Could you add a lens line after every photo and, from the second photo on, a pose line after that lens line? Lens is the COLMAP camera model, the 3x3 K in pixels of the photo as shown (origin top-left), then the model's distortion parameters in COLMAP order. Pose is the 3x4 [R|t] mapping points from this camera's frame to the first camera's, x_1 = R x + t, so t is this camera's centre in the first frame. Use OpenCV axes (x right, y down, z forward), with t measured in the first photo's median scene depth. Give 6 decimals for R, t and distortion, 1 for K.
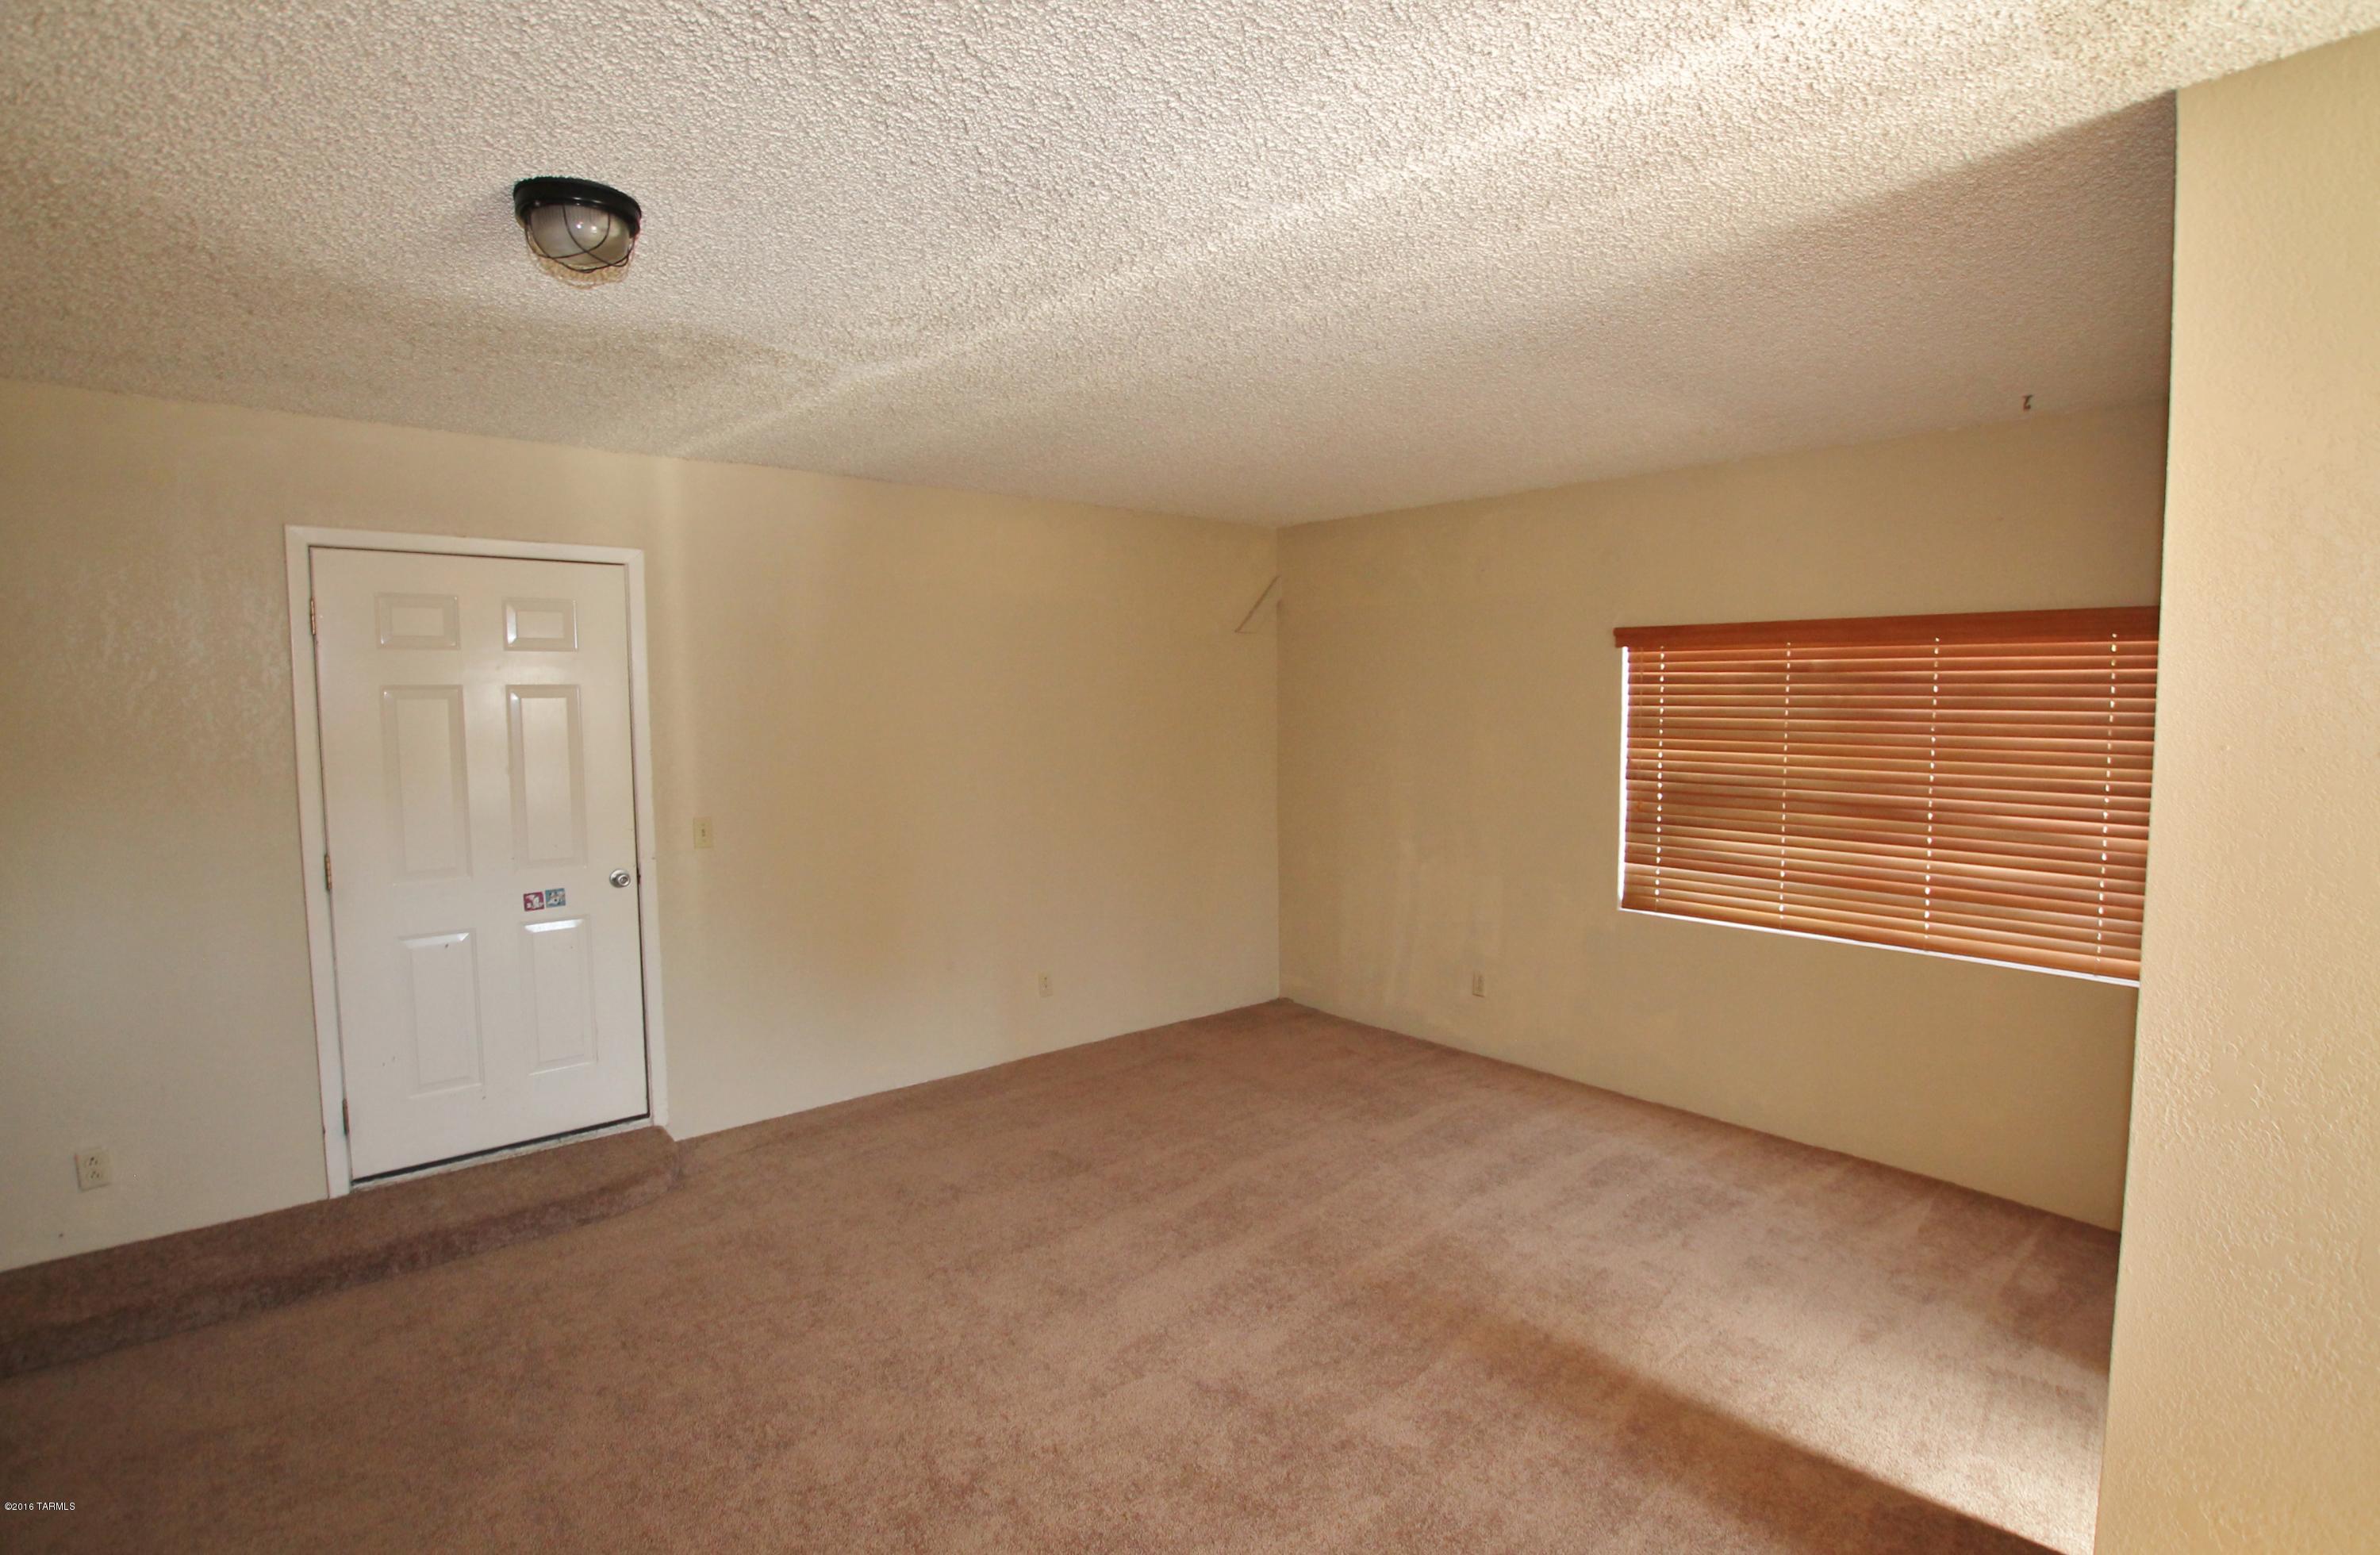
lens RADIAL K [[1184.0, 0, 1190.0], [0, 1184.0, 777.5], [0, 0, 1]] dist [-0.000995, -0.000441]
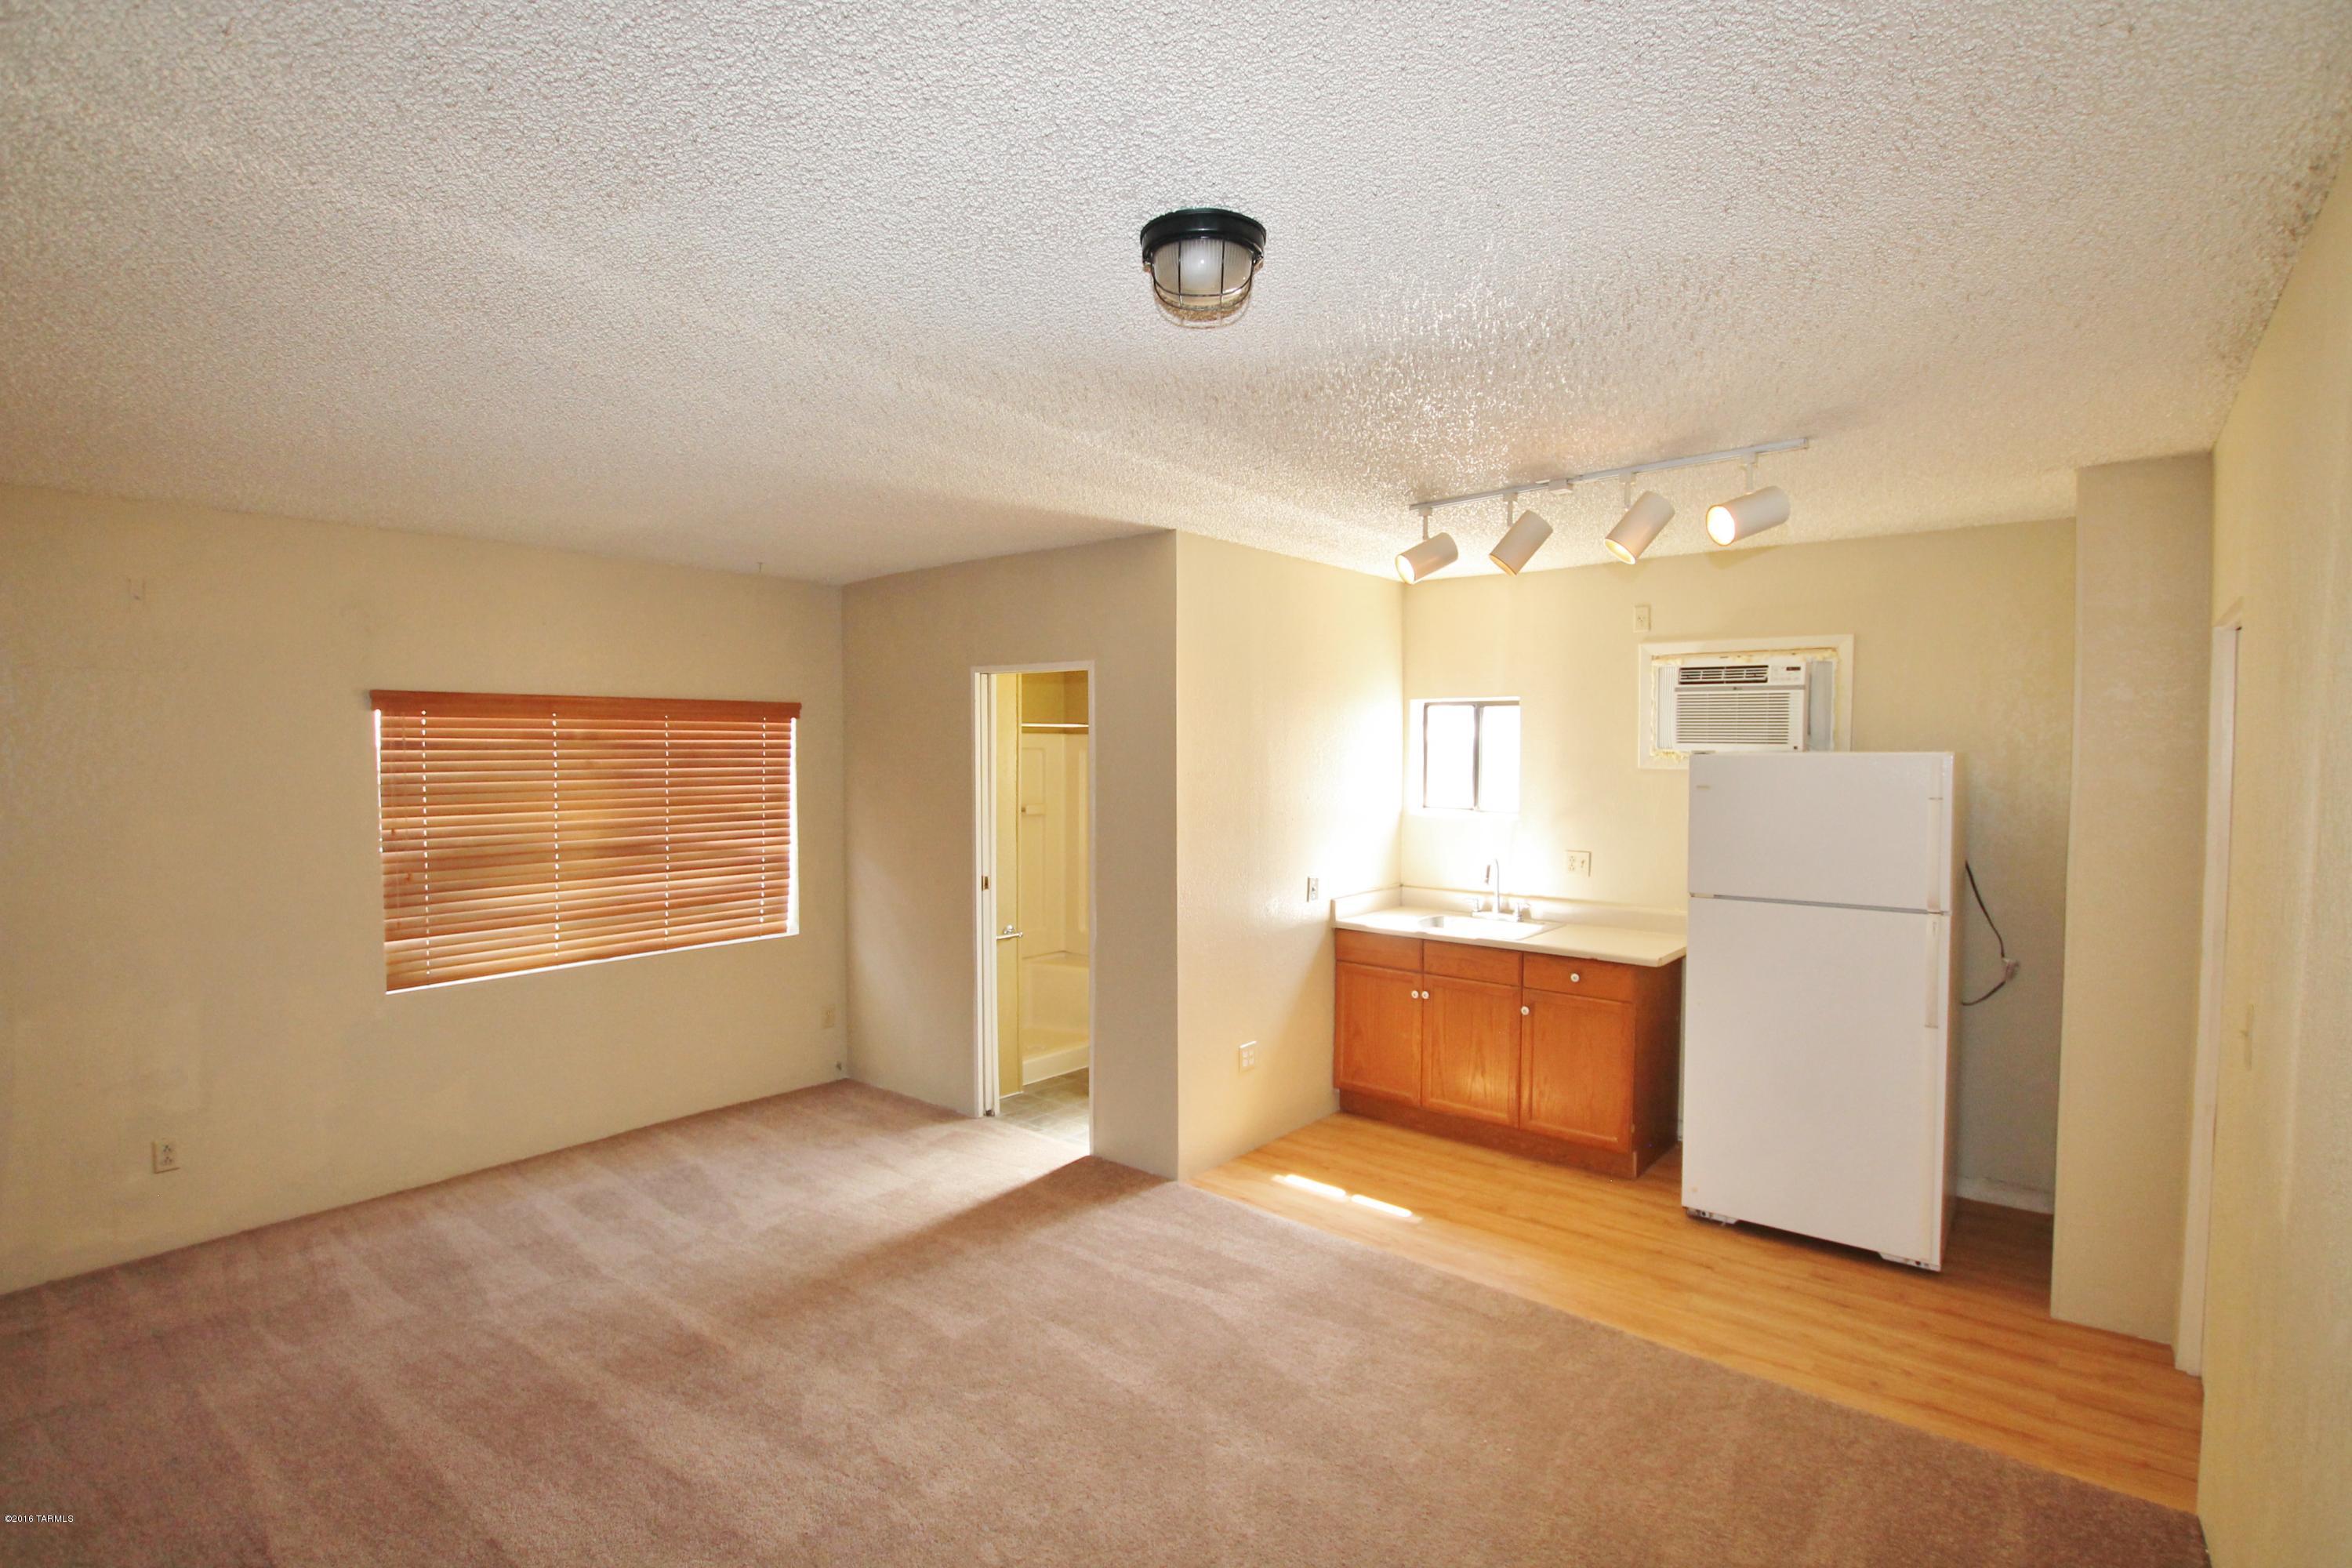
lens RADIAL K [[1134.9, 0, 1176.0], [0, 1134.9, 784.0], [0, 0, 1]] dist [-0.001310, -0.000246]
pose [[-0.157325, -0.027557, 0.987162, -0.683870], [0.082071, 0.995788, 0.040877, -0.041957], [-0.984131, 0.087449, -0.154401, 0.585460]]
